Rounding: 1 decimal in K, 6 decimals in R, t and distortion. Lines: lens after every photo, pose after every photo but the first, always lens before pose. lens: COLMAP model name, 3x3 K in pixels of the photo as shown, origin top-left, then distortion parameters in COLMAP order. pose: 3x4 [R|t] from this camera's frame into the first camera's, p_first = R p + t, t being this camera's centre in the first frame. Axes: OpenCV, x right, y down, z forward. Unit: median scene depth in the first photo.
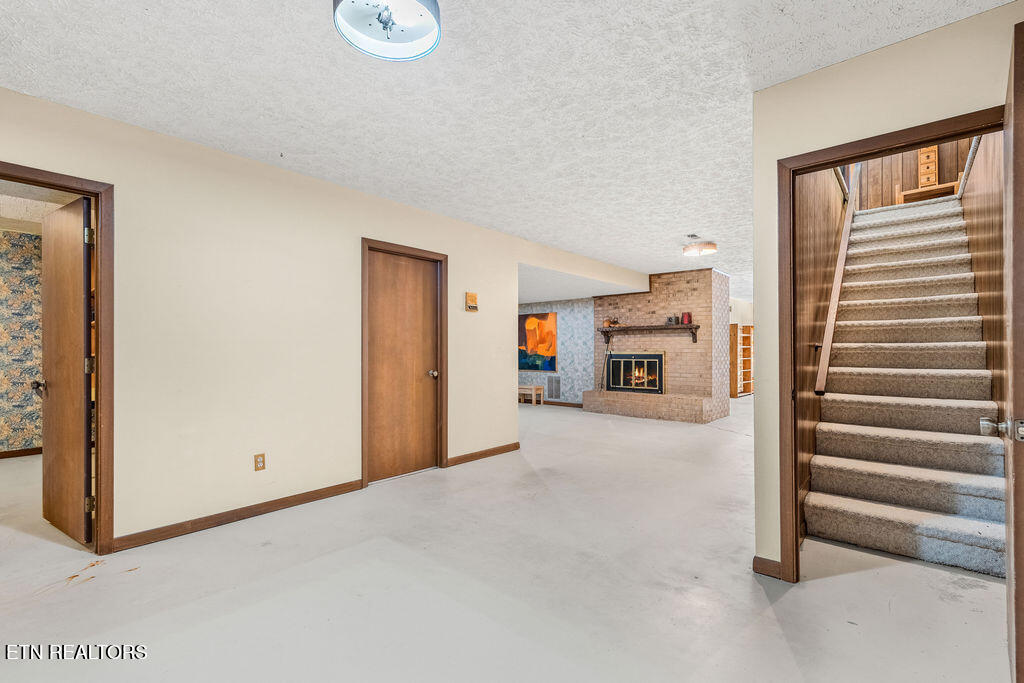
lens RADIAL K [[459.6, 0, 510.0], [0, 459.6, 347.1], [0, 0, 1]] dist [-0.007623, 0.000960]
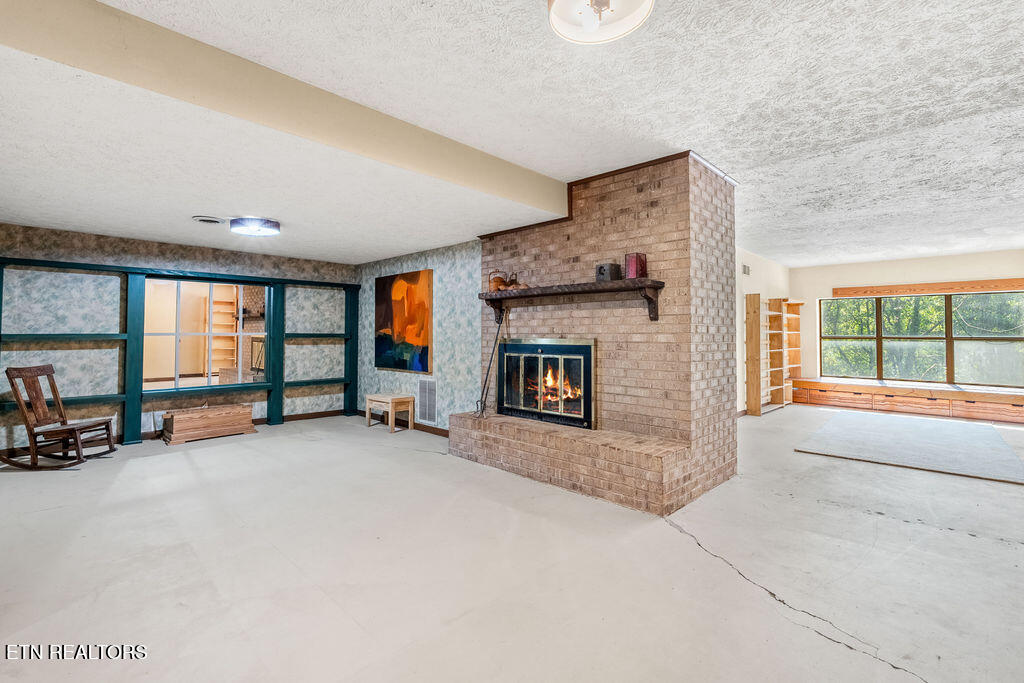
lens RADIAL K [[459.6, 0, 511.4], [0, 459.6, 319.1], [0, 0, 1]] dist [-0.007623, 0.000960]
pose [[0.998645, 0.003762, -0.051906, 0.257499], [-0.005246, 0.999581, -0.028478, 0.002528], [0.051777, 0.028712, 0.998246, 0.487046]]
